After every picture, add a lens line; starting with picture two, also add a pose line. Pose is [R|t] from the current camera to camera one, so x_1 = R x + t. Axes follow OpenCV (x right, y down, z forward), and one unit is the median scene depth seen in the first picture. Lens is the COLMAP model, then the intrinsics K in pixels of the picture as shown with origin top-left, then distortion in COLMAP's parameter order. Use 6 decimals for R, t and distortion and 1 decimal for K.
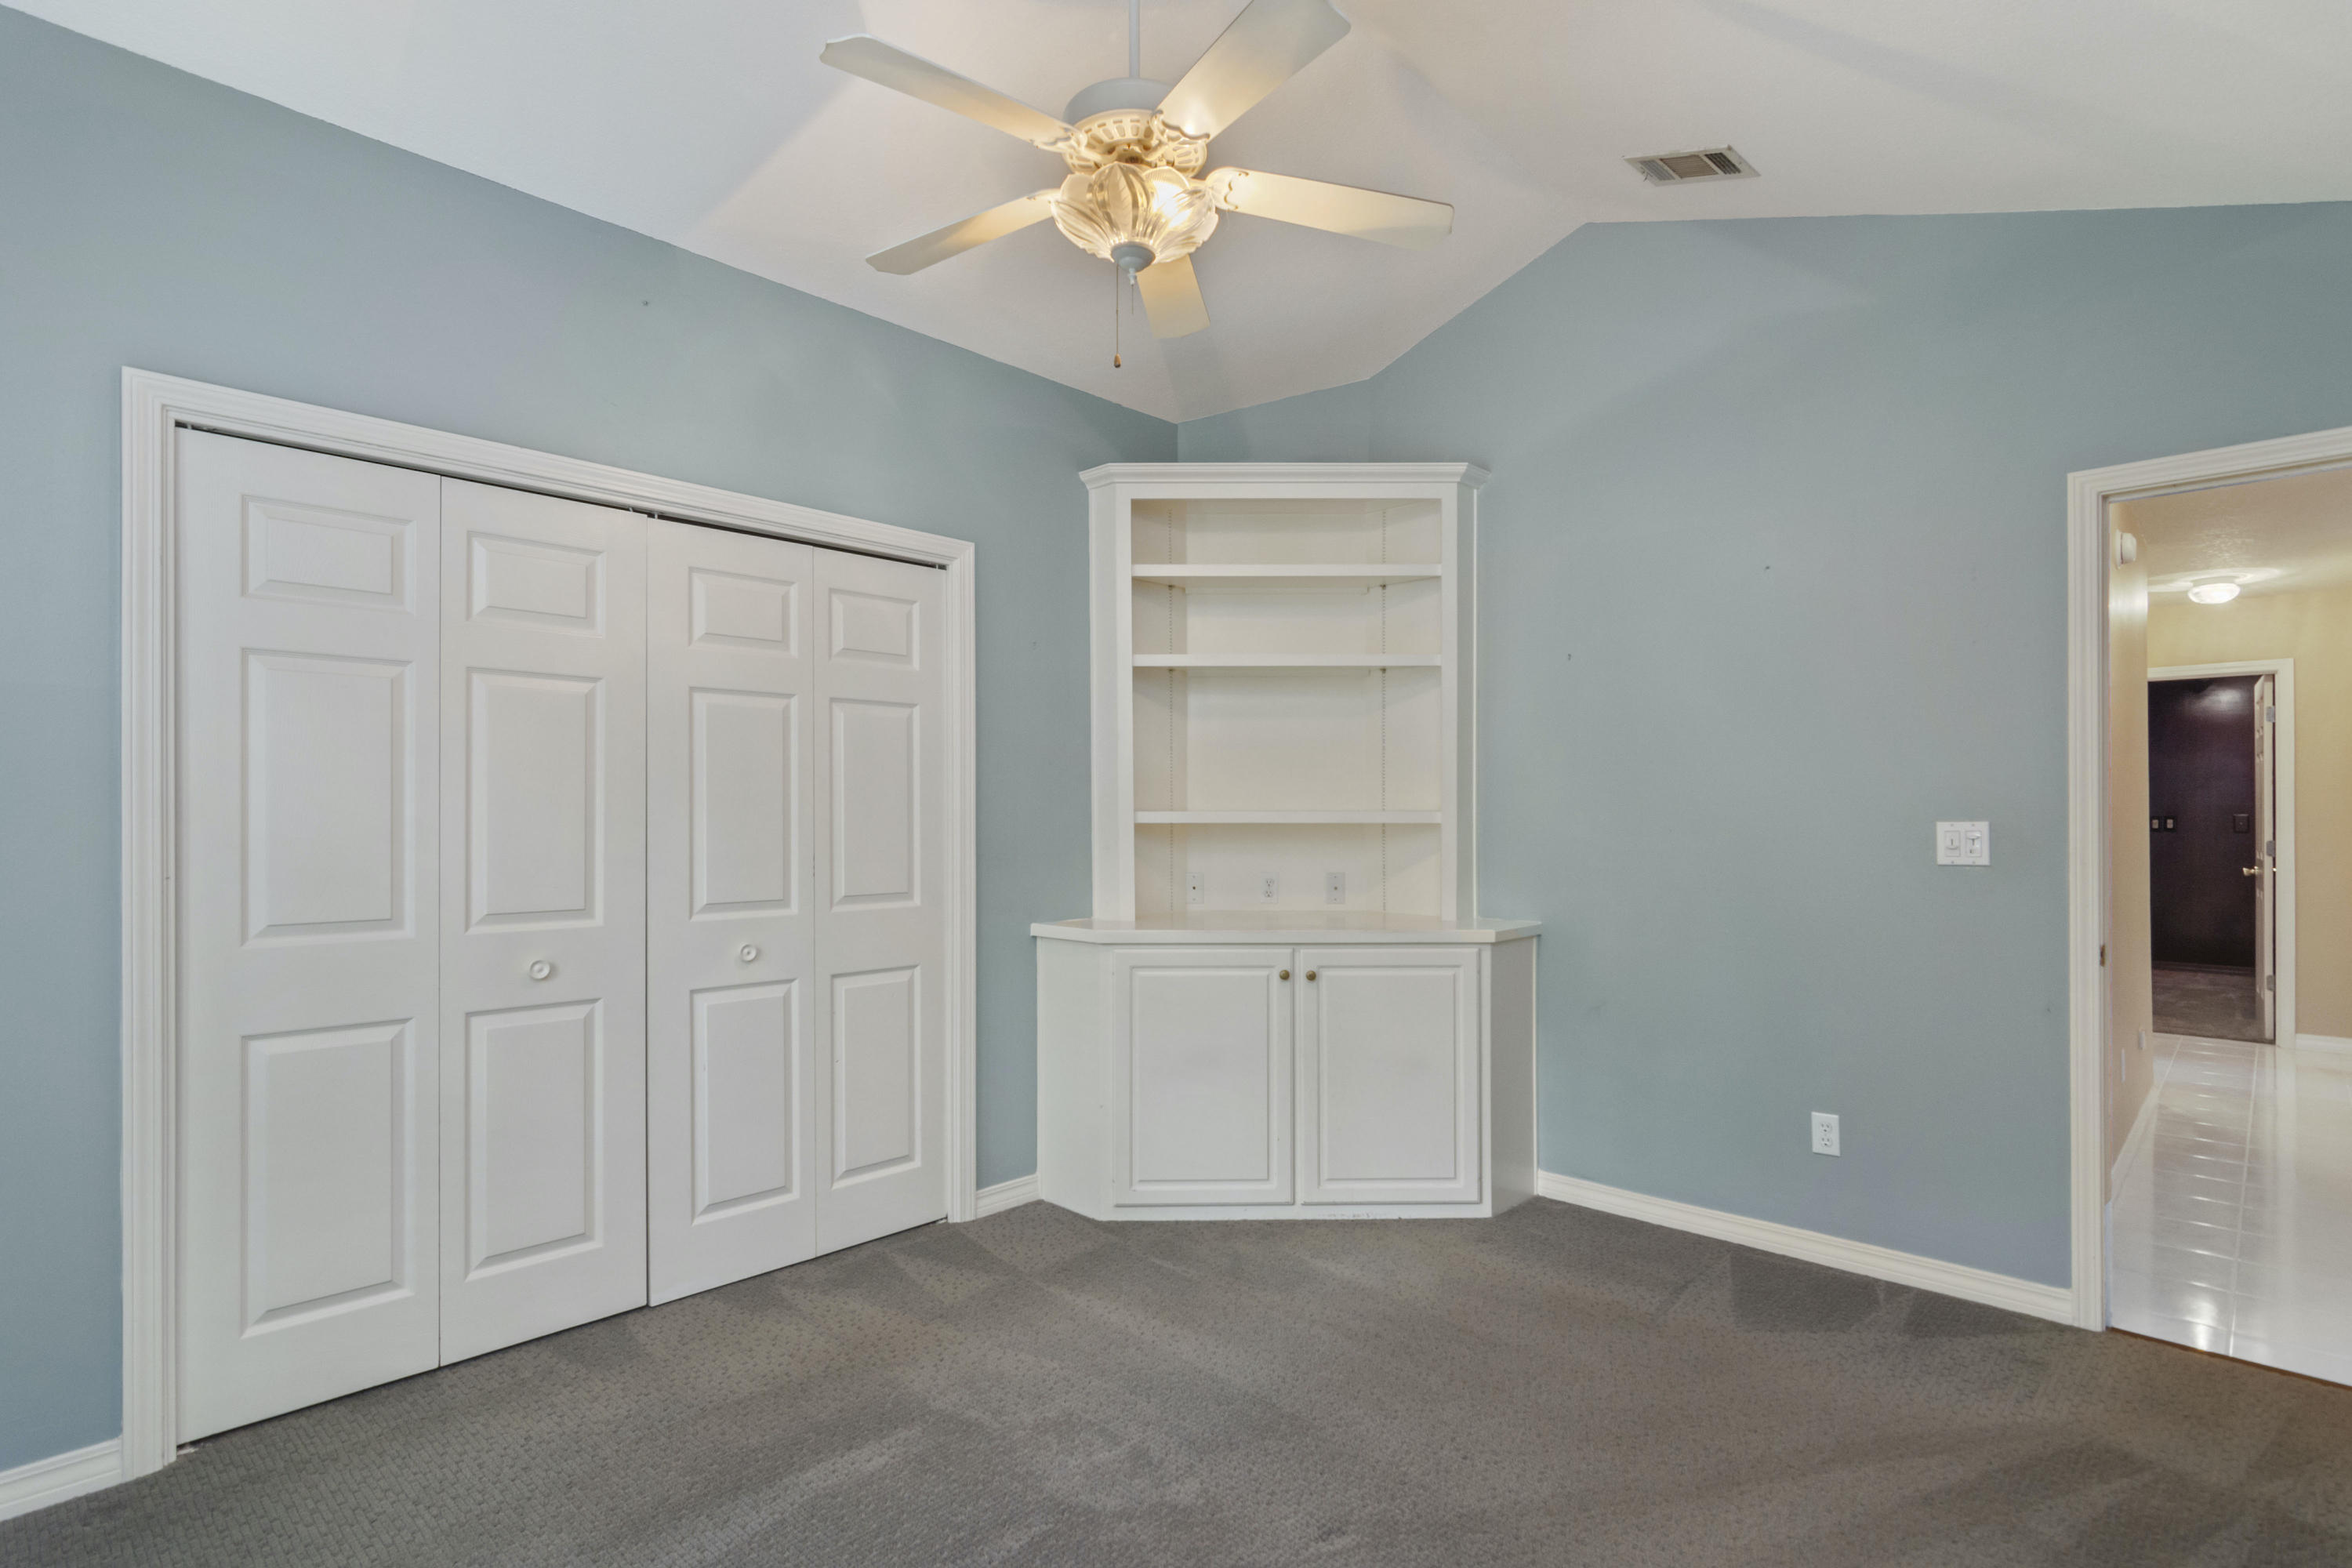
lens RADIAL K [[1145.1, 0, 1187.3], [0, 1145.1, 795.6], [0, 0, 1]] dist [-0.000304, 0.002051]
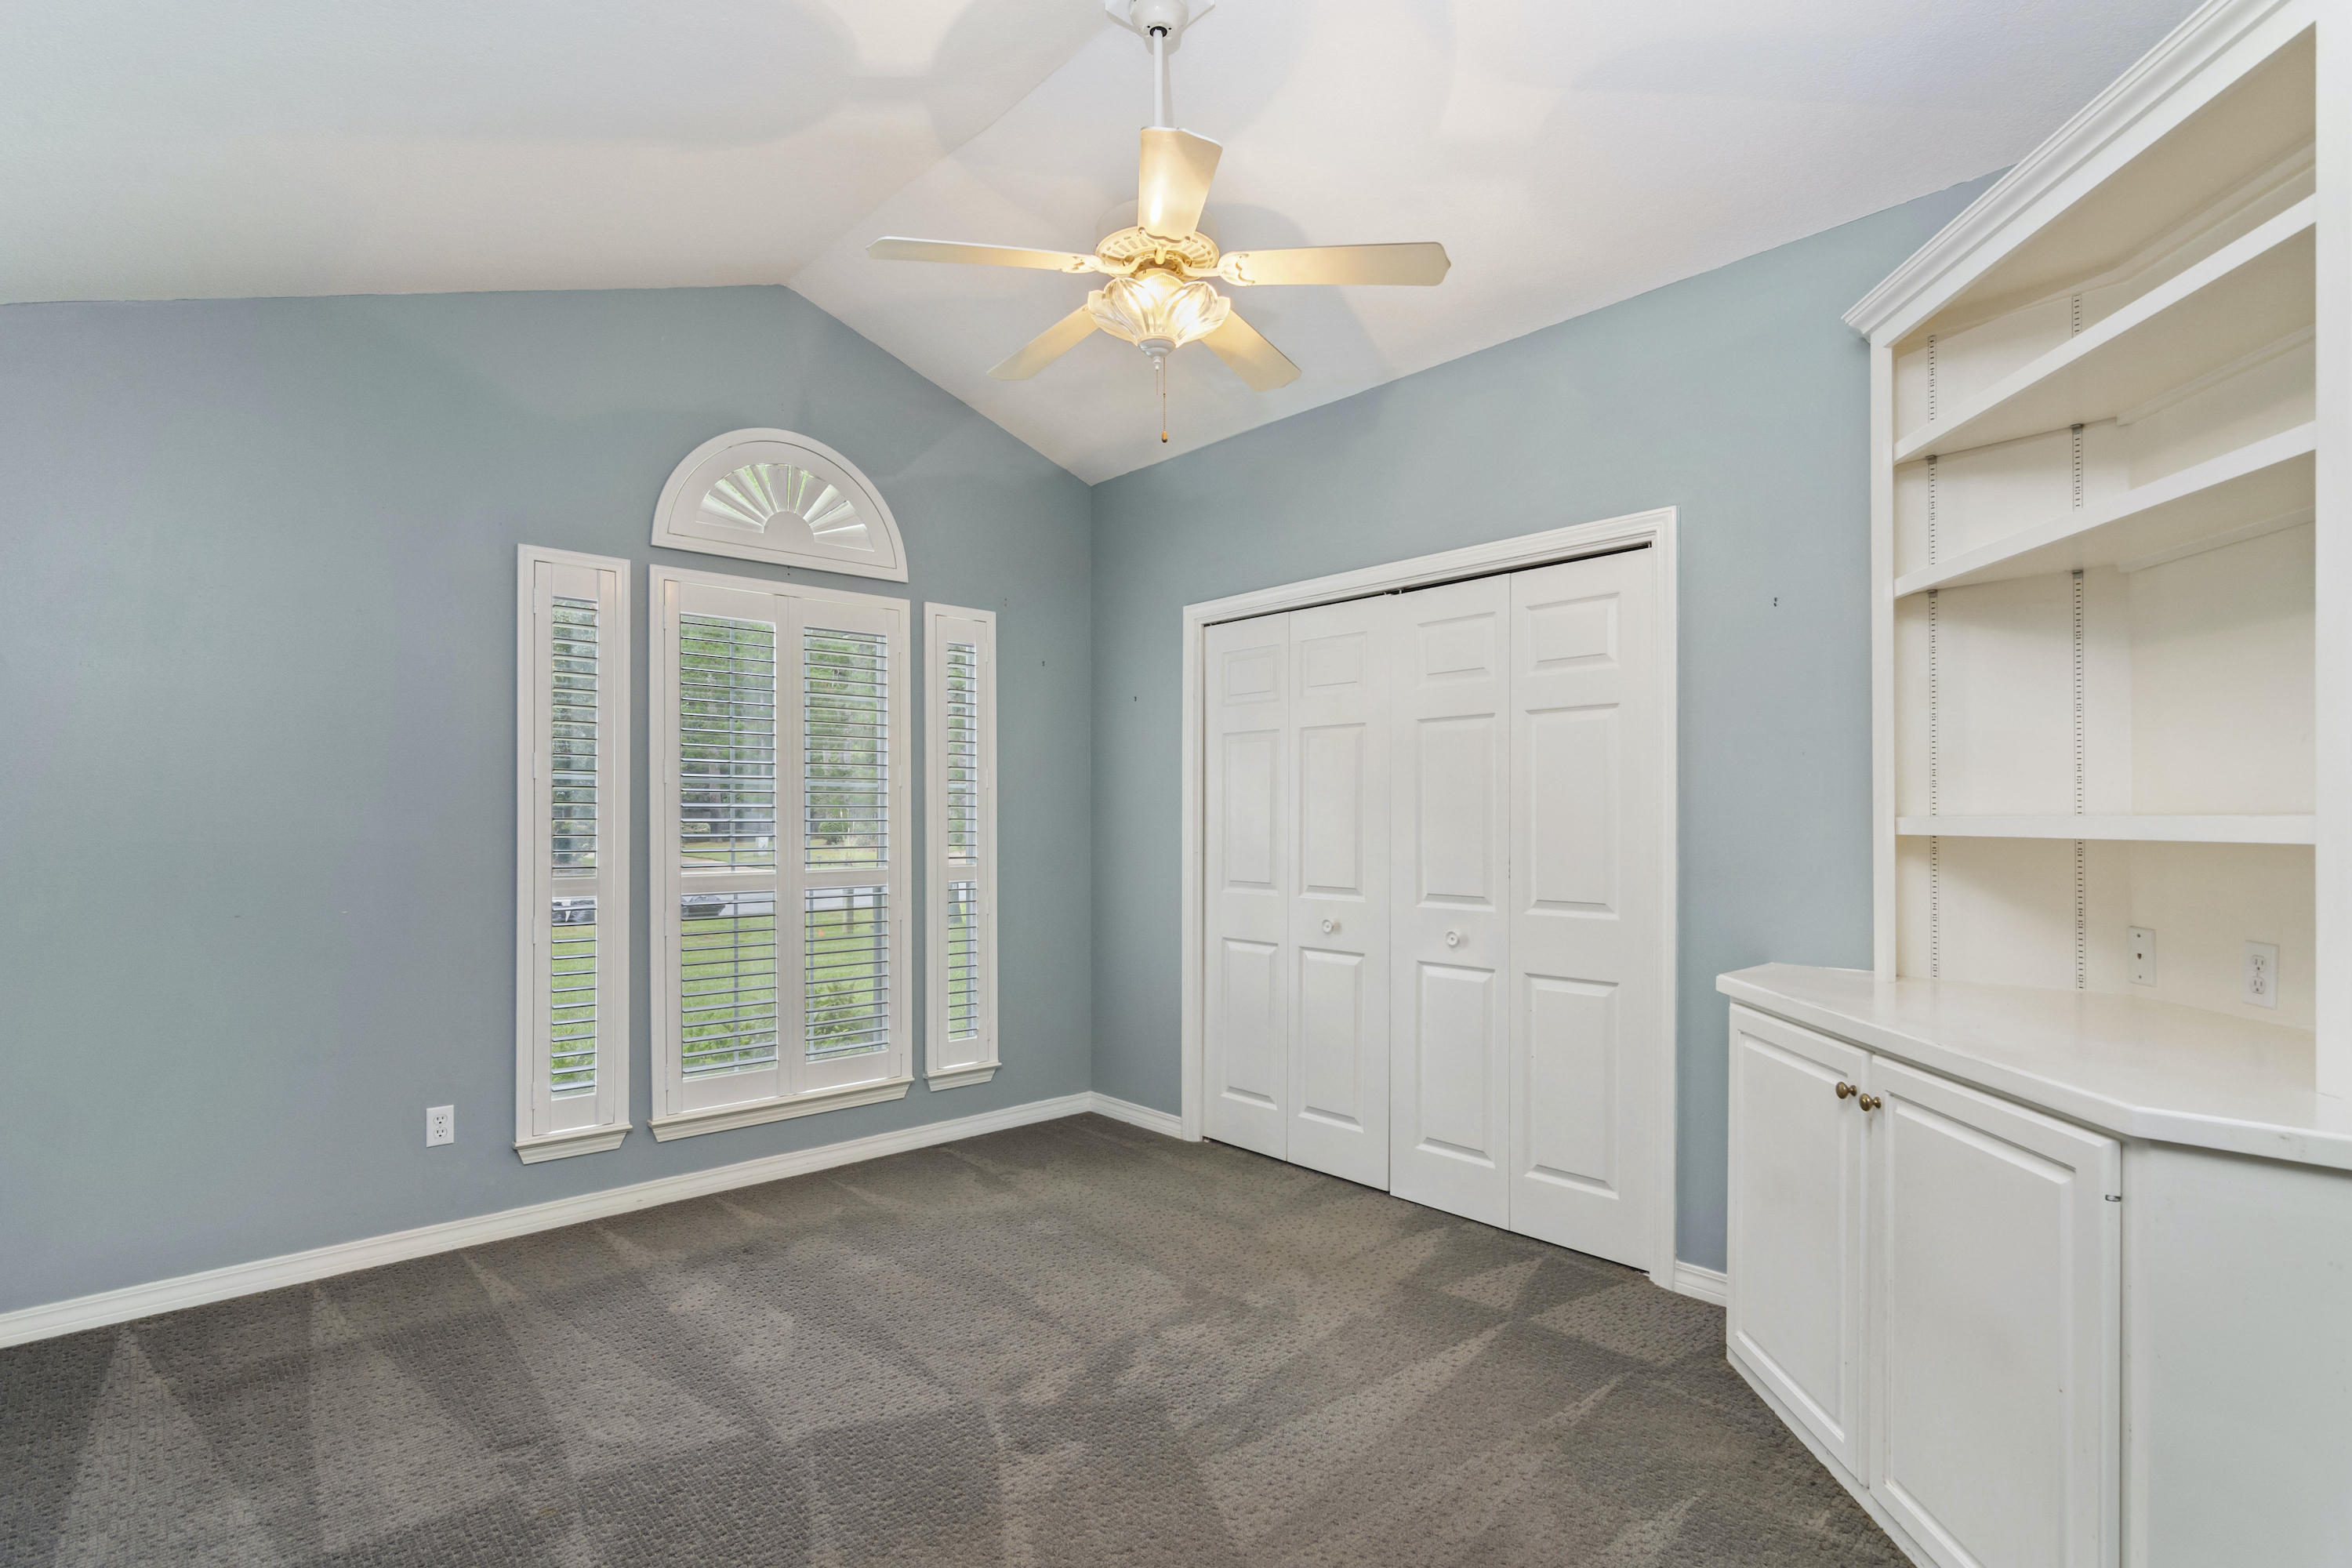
lens RADIAL K [[1145.1, 0, 1187.7], [0, 1145.1, 808.0], [0, 0, 1]] dist [-0.000304, 0.002051]
pose [[-0.068511, -0.012779, -0.997569, 0.802470], [0.014543, 0.999799, -0.013806, 0.015070], [0.997544, -0.015454, -0.068311, 0.799381]]
